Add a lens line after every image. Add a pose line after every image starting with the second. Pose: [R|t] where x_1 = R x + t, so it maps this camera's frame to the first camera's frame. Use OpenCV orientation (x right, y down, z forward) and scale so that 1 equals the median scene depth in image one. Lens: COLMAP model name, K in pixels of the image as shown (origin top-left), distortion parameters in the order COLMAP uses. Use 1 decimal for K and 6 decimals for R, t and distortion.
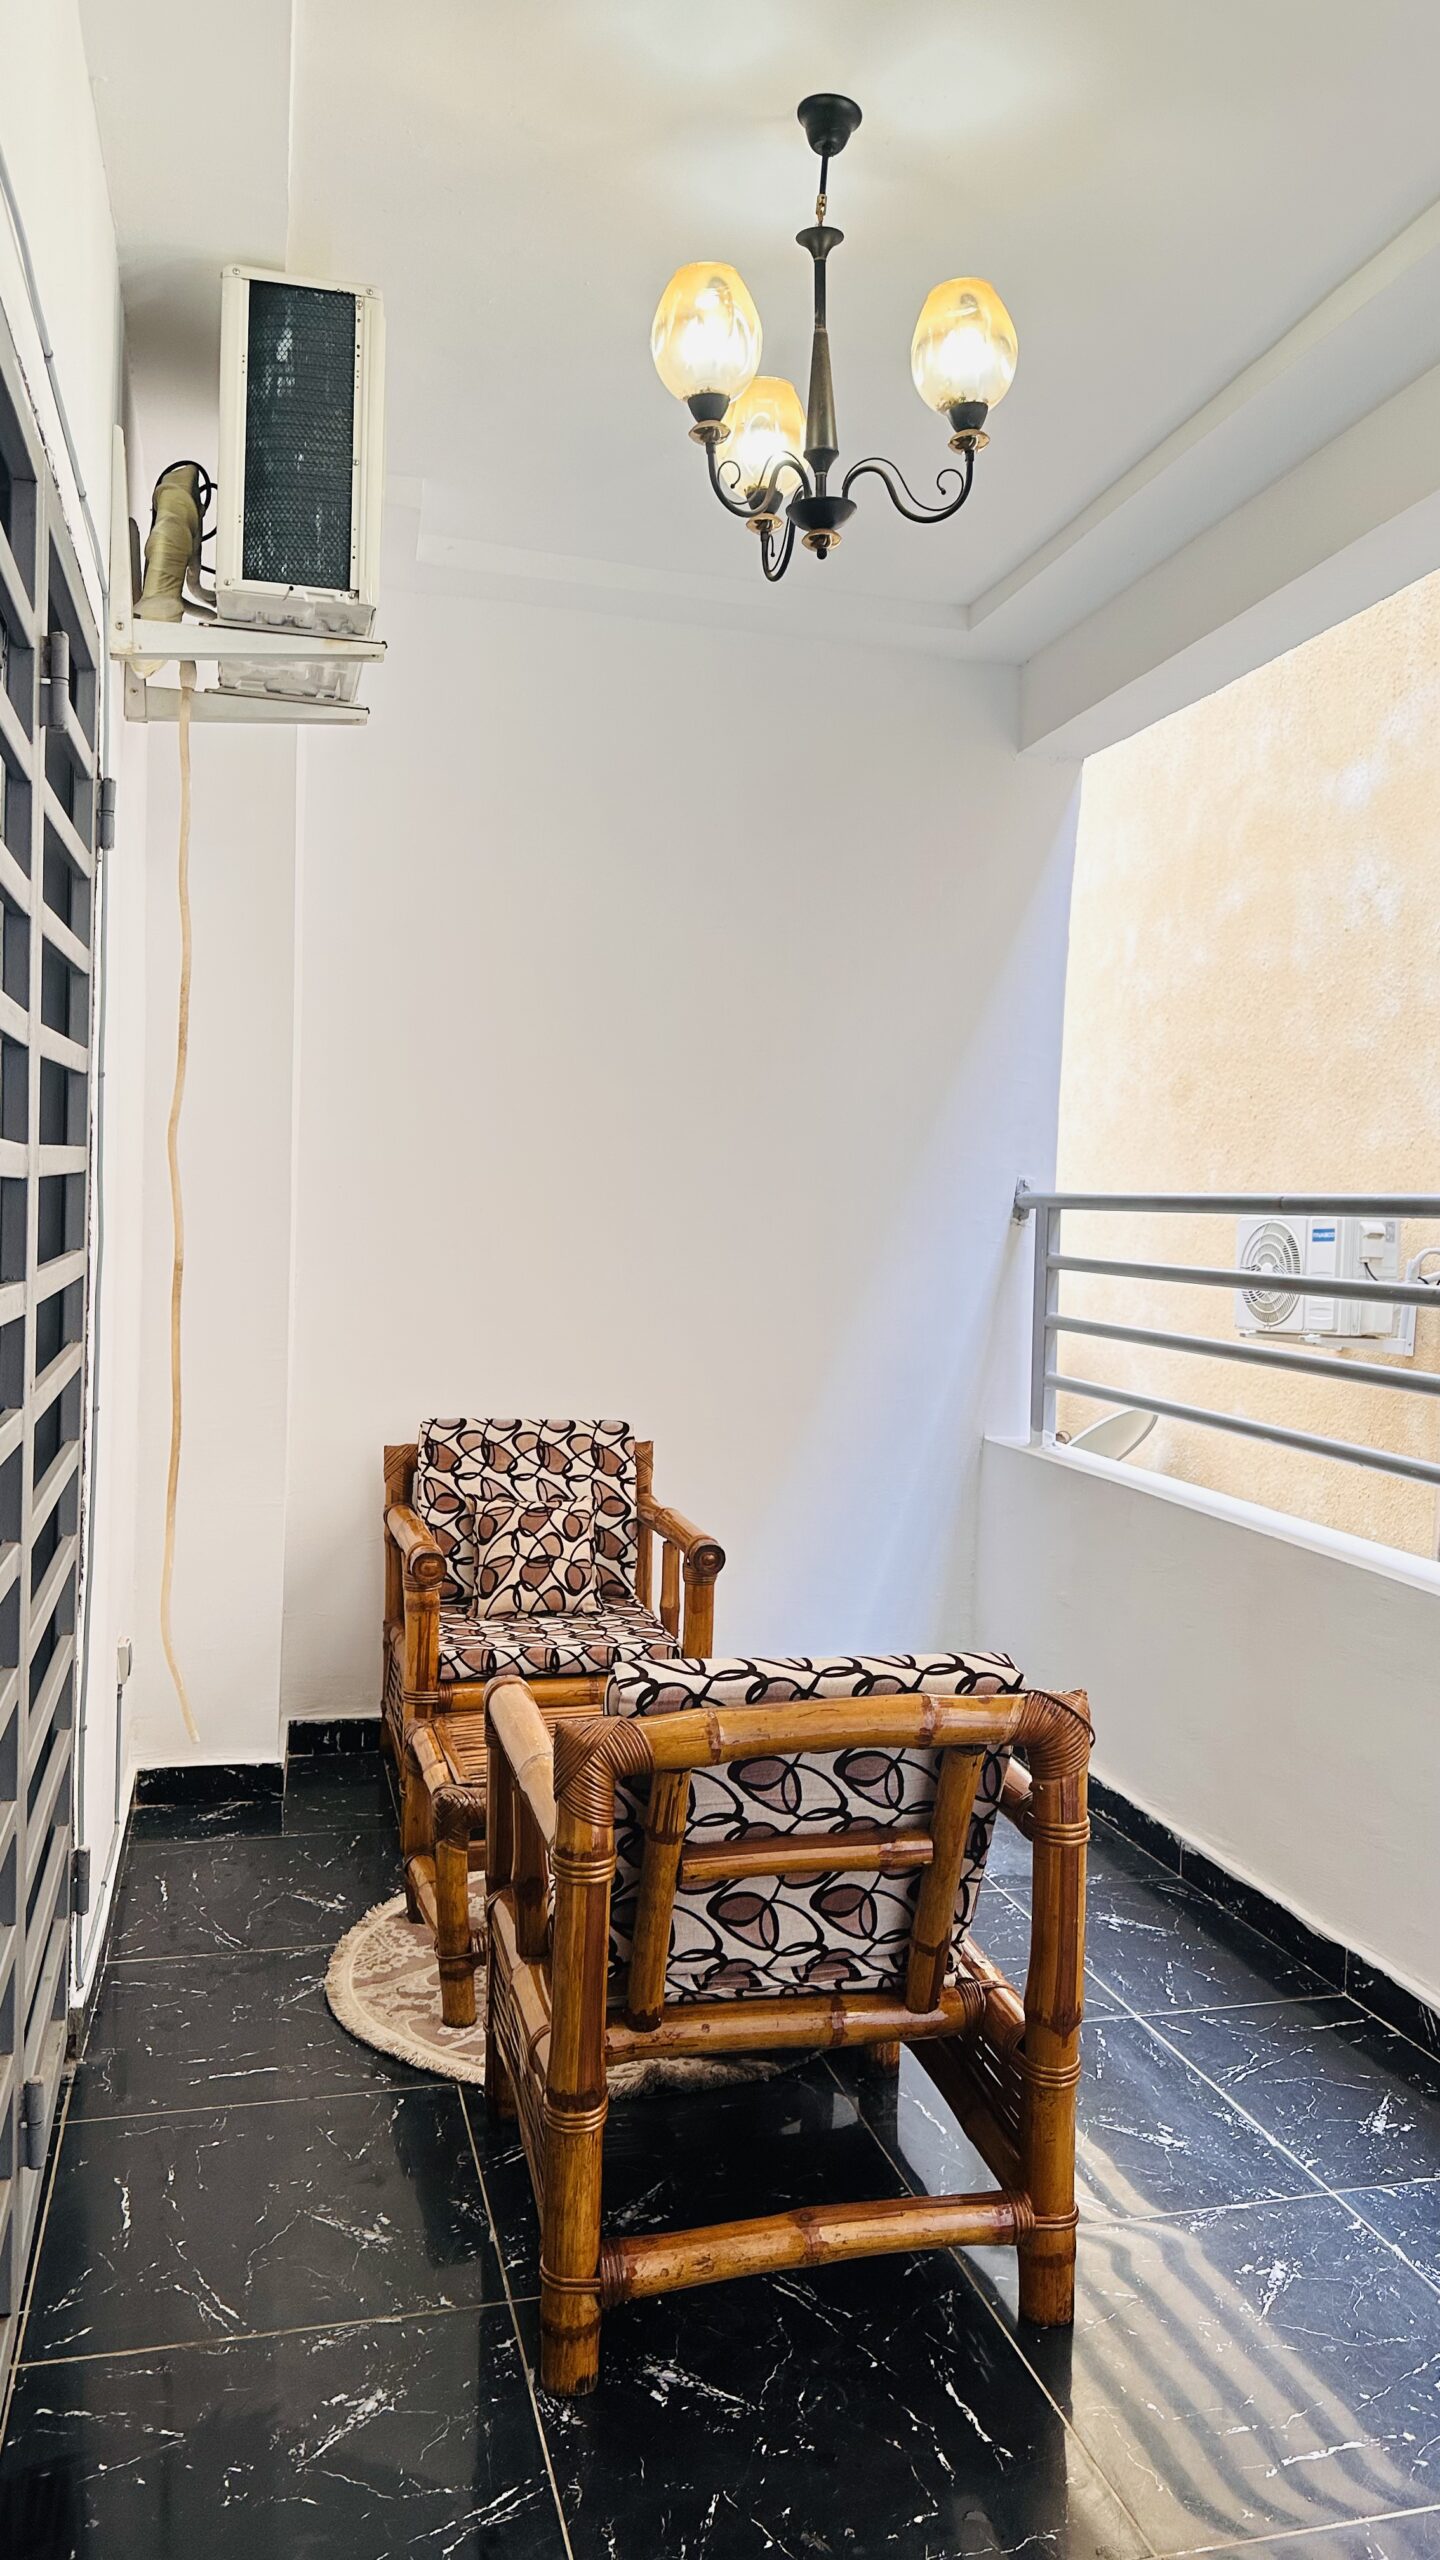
lens RADIAL K [[1791.2, 0, 720.0], [0, 1791.2, 1280.0], [0, 0, 1]] dist [0.133422, -0.184545]
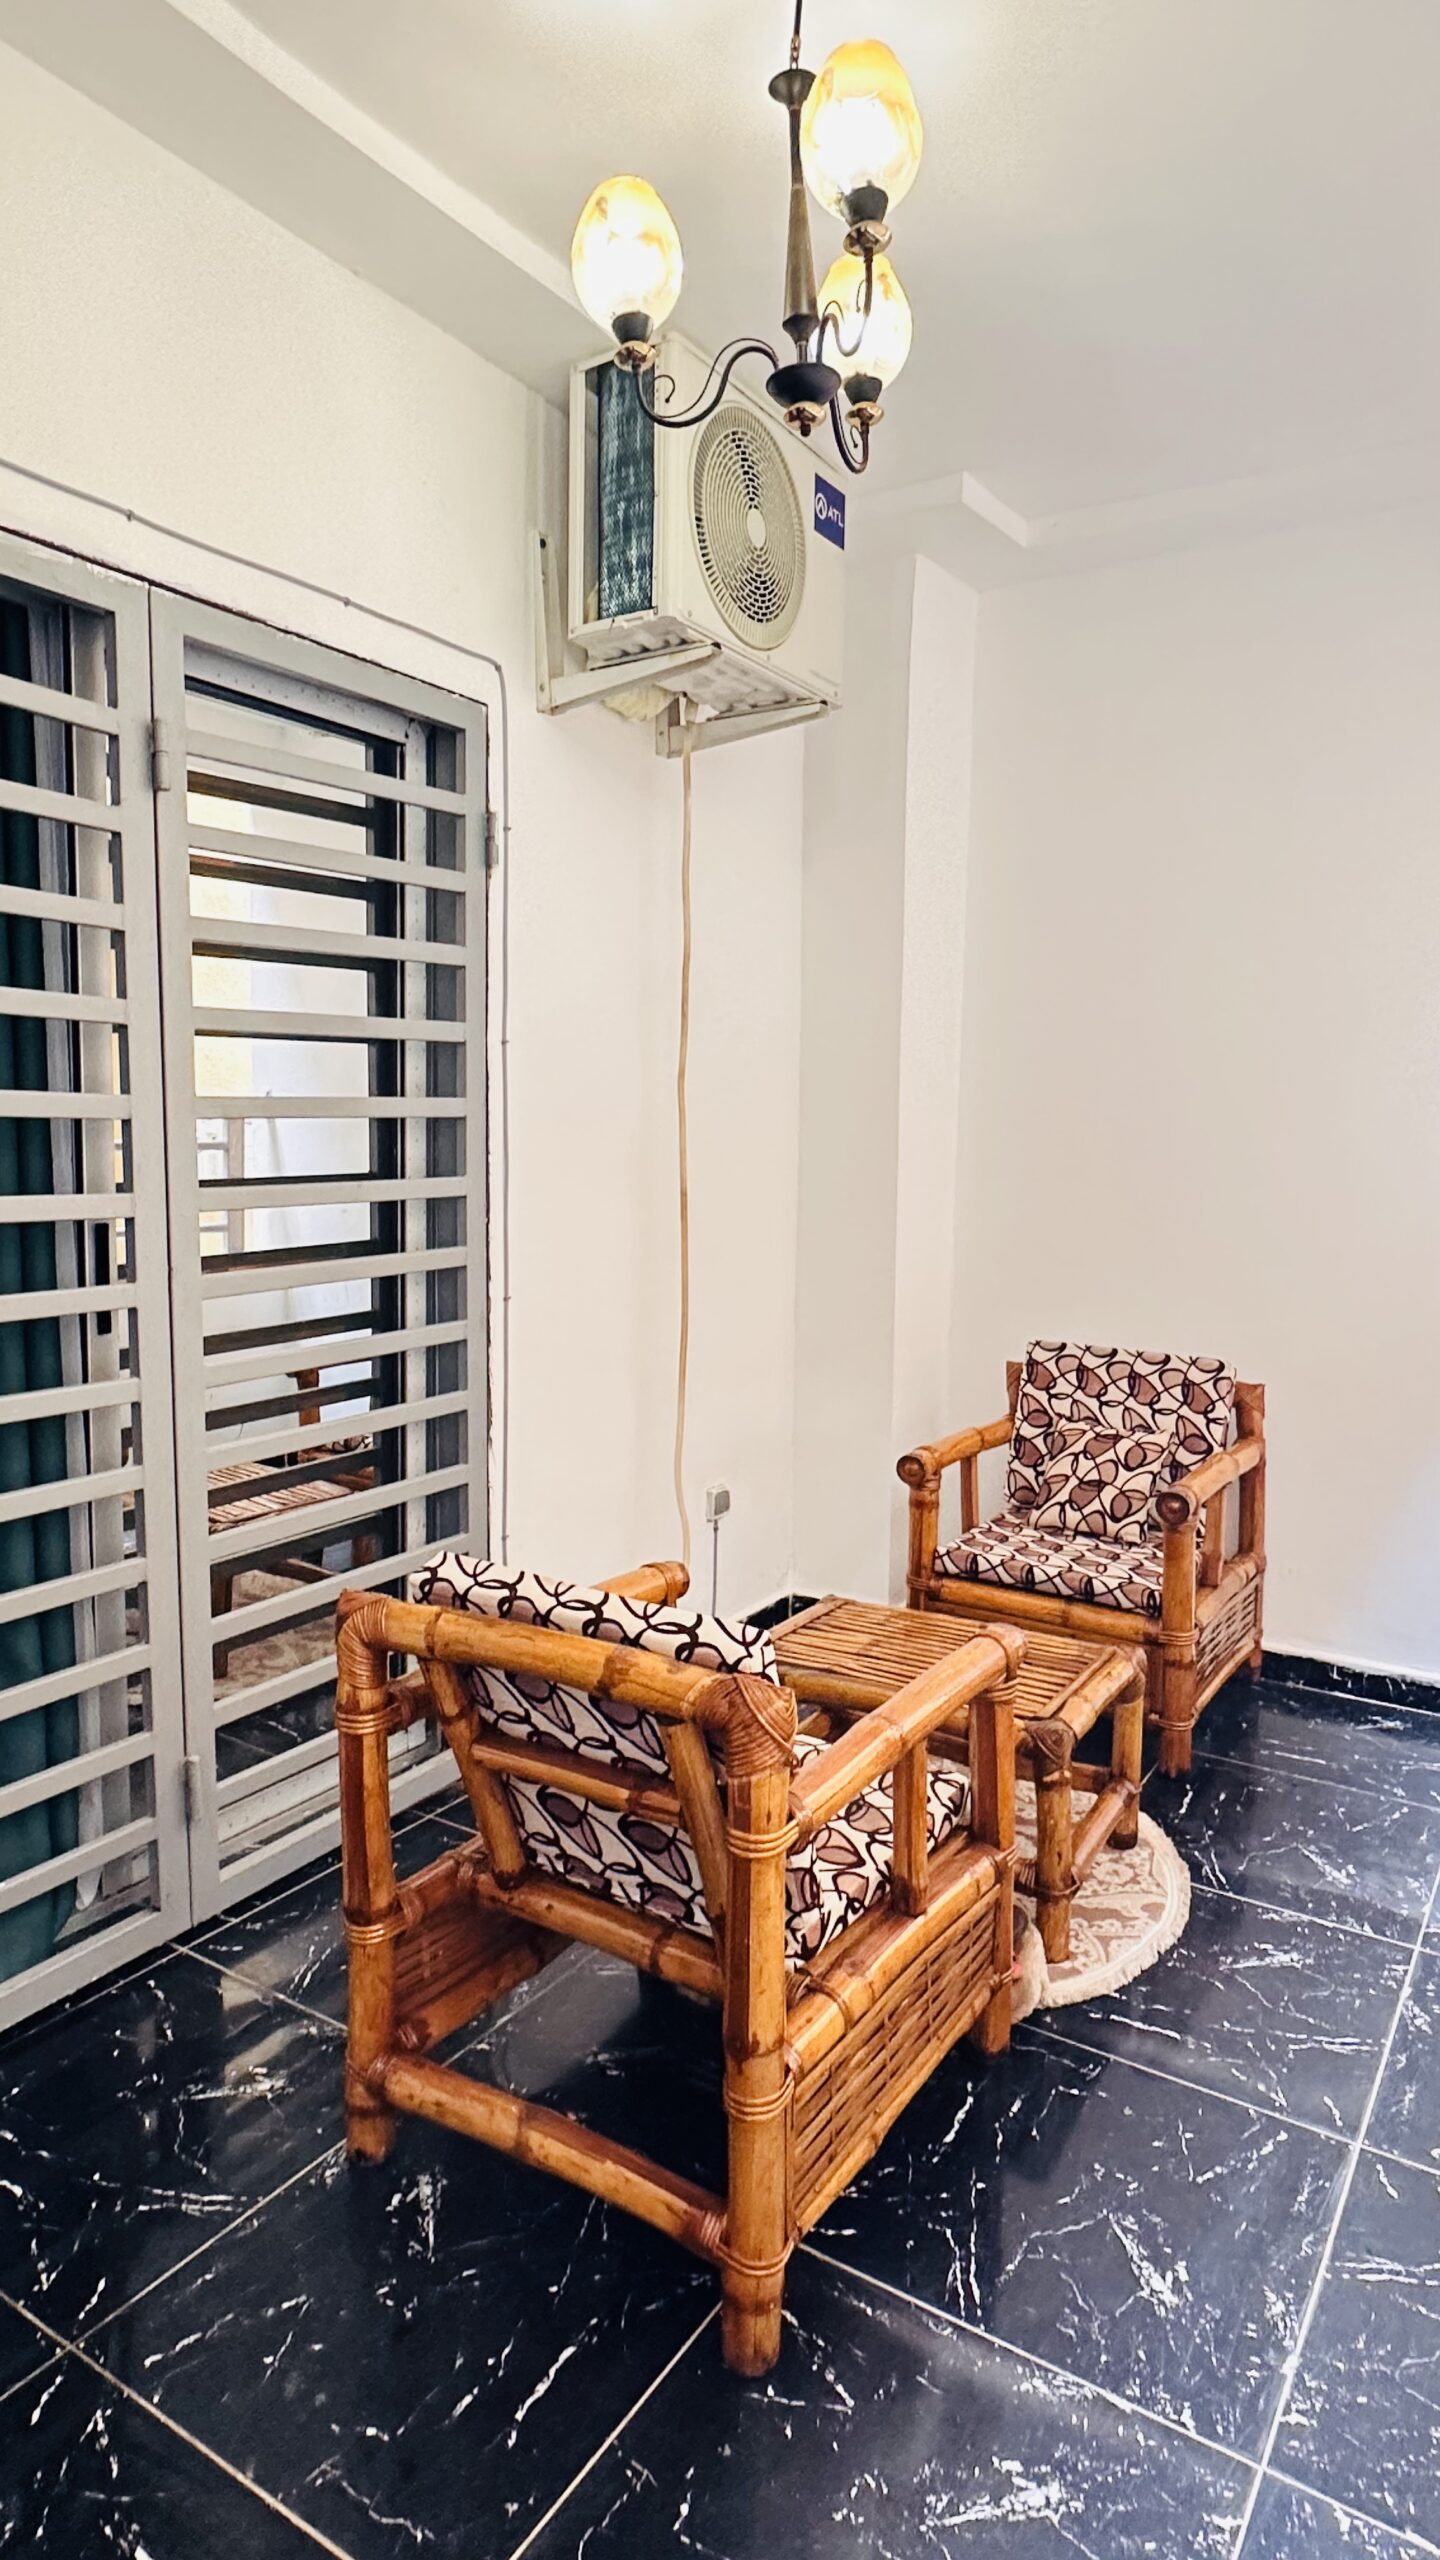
lens RADIAL K [[1450.3, 0, 720.0], [0, 1450.3, 1280.0], [0, 0, 1]] dist [0.023862, 0.000937]
pose [[0.680575, 0.055265, -0.730591, 0.356675], [-0.022182, 0.998248, 0.054848, -0.003092], [0.732343, -0.021122, 0.680609, 0.269240]]
